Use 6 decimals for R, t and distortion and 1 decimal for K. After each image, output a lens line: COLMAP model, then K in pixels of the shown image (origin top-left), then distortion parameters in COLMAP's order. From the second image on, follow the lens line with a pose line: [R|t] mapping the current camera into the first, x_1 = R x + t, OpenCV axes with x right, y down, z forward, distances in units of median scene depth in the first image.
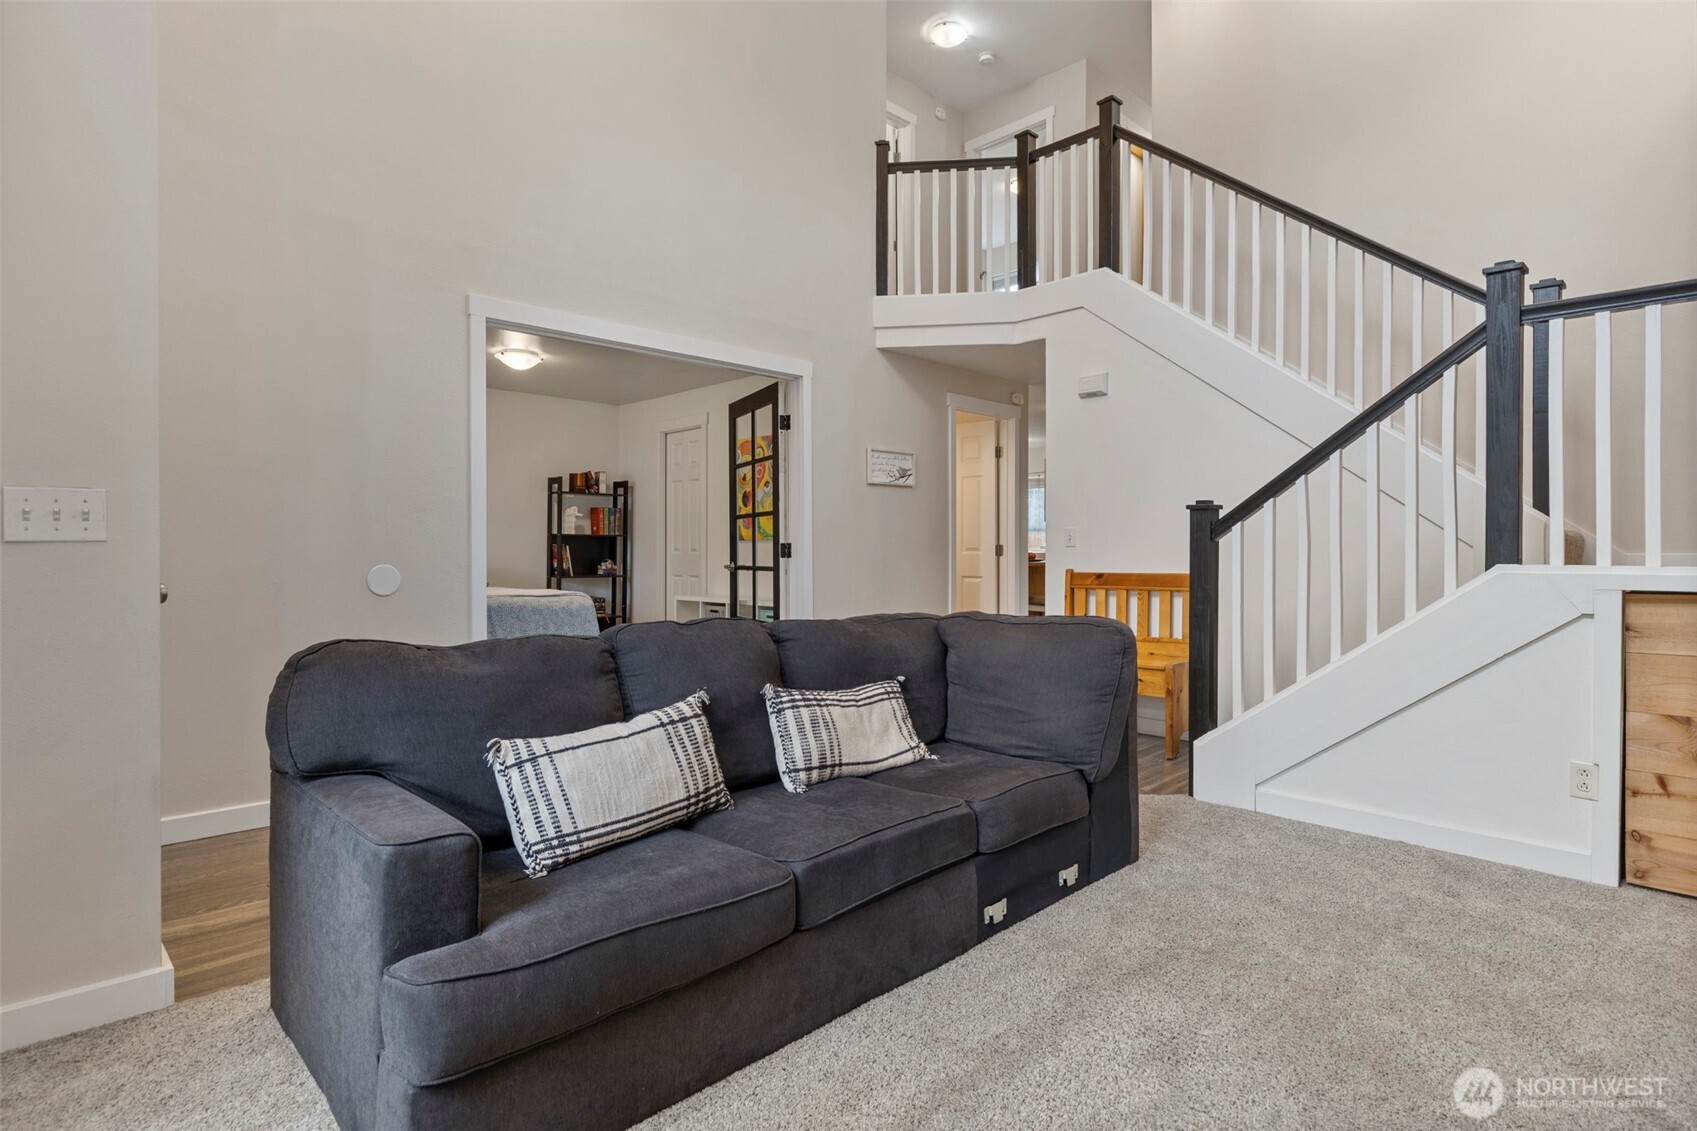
lens RADIAL K [[884.3, 0, 846.3], [0, 884.3, 556.5], [0, 0, 1]] dist [0.004073, -0.005540]
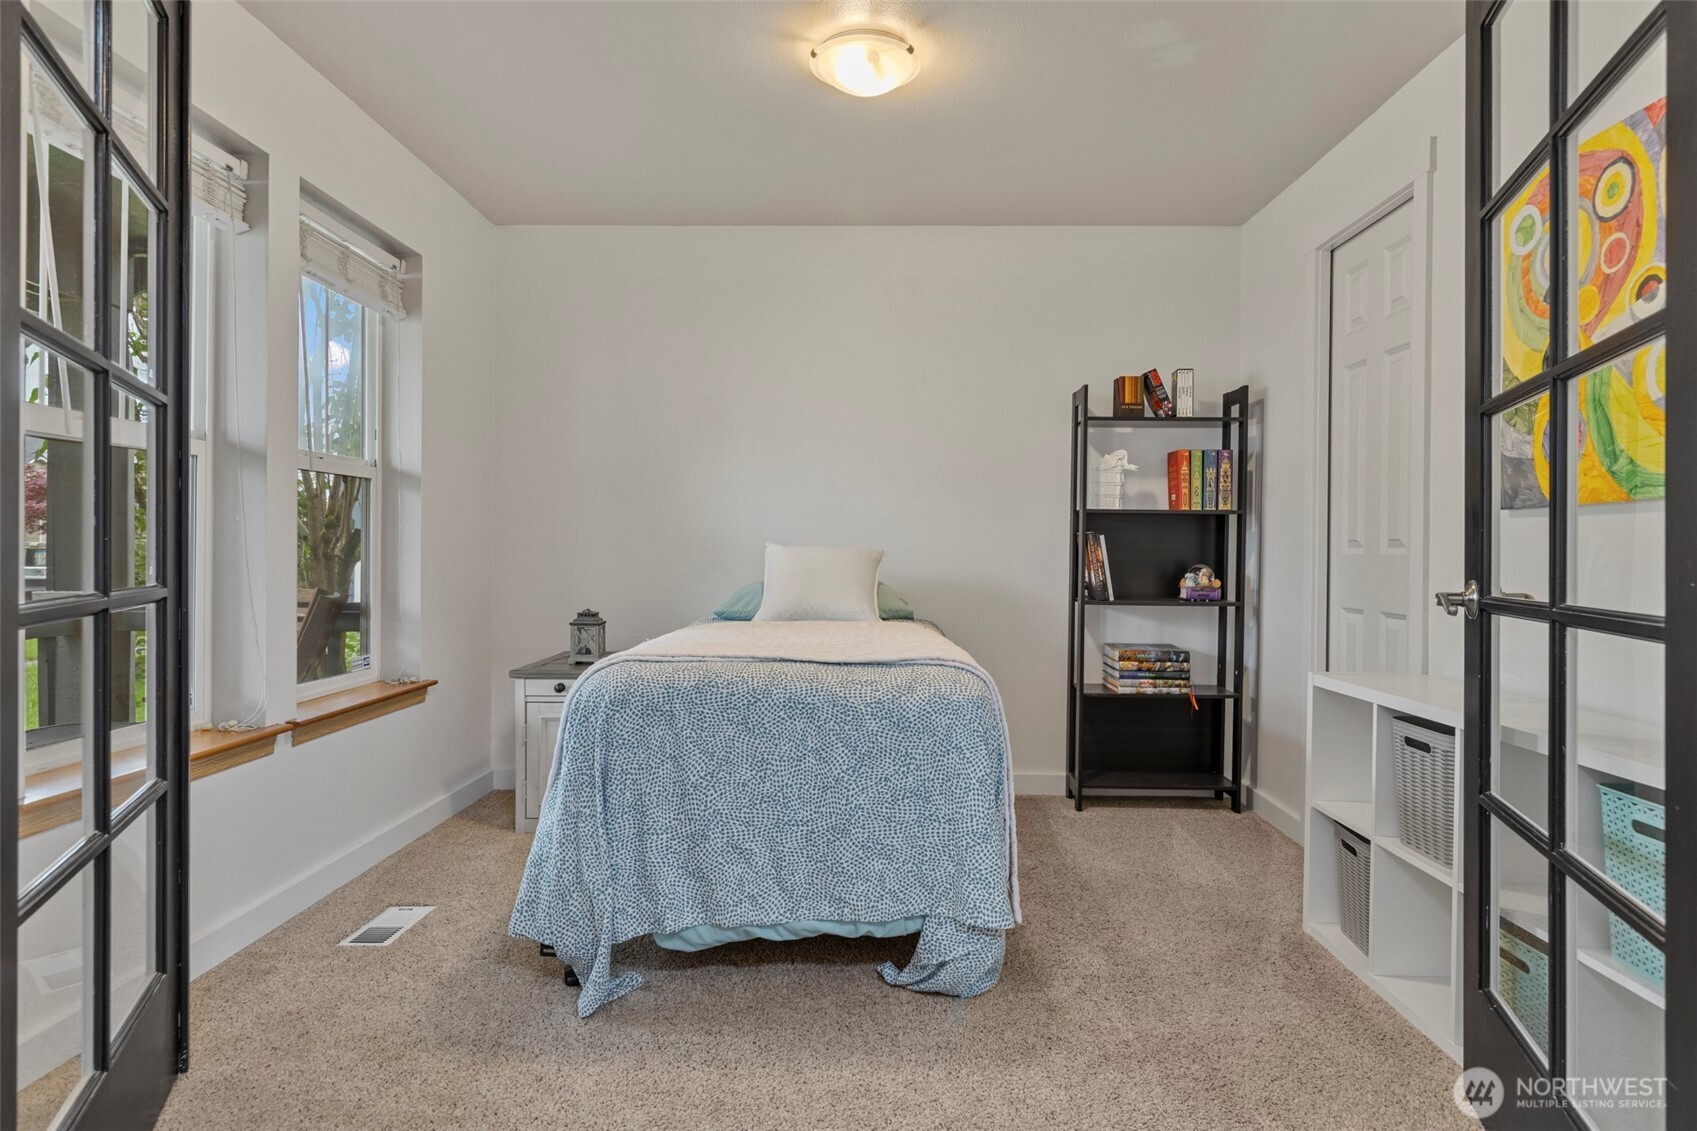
lens RADIAL K [[1010.7, 0, 842.0], [0, 1010.7, 550.1], [0, 0, 1]] dist [-0.004890, -0.001757]
pose [[0.709122, 0.005607, -0.705064, -0.039620], [-0.012527, 0.999911, -0.004647, 0.000170], [0.704975, 0.012127, 0.709129, 0.527860]]
